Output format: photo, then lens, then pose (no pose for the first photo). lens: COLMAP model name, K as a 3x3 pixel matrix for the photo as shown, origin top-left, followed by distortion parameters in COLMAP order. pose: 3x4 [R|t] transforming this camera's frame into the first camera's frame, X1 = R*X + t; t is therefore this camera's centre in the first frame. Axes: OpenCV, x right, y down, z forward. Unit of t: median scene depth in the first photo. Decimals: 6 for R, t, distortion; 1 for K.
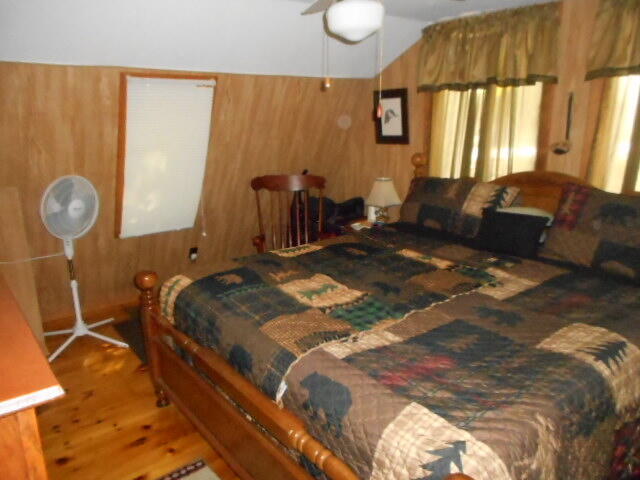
lens RADIAL K [[488.6, 0, 320.0], [0, 488.6, 240.0], [0, 0, 1]] dist [0.004739, 0.048597]
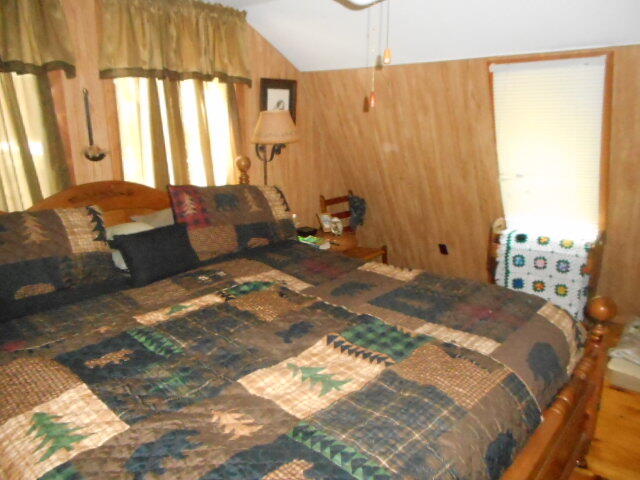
lens RADIAL K [[481.5, 0, 320.0], [0, 481.5, 240.0], [0, 0, 1]] dist [-0.002351, -0.001112]
pose [[-0.218922, -0.206153, 0.953716, -0.474984], [0.255943, 0.931069, 0.260009, -0.184916], [-0.941577, 0.301018, -0.151068, 0.889568]]
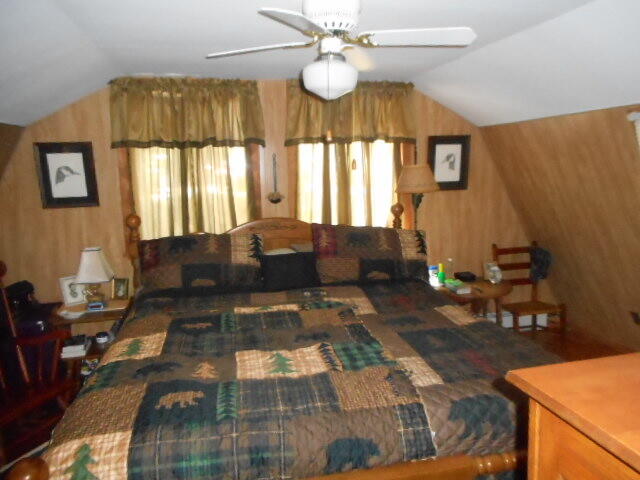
lens RADIAL K [[481.5, 0, 320.0], [0, 481.5, 240.0], [0, 0, 1]] dist [-0.002351, -0.001112]
pose [[0.414390, -0.112531, 0.903116, -0.614575], [0.234300, 0.972069, 0.013615, -0.086975], [-0.879423, 0.205958, 0.429181, 0.455498]]
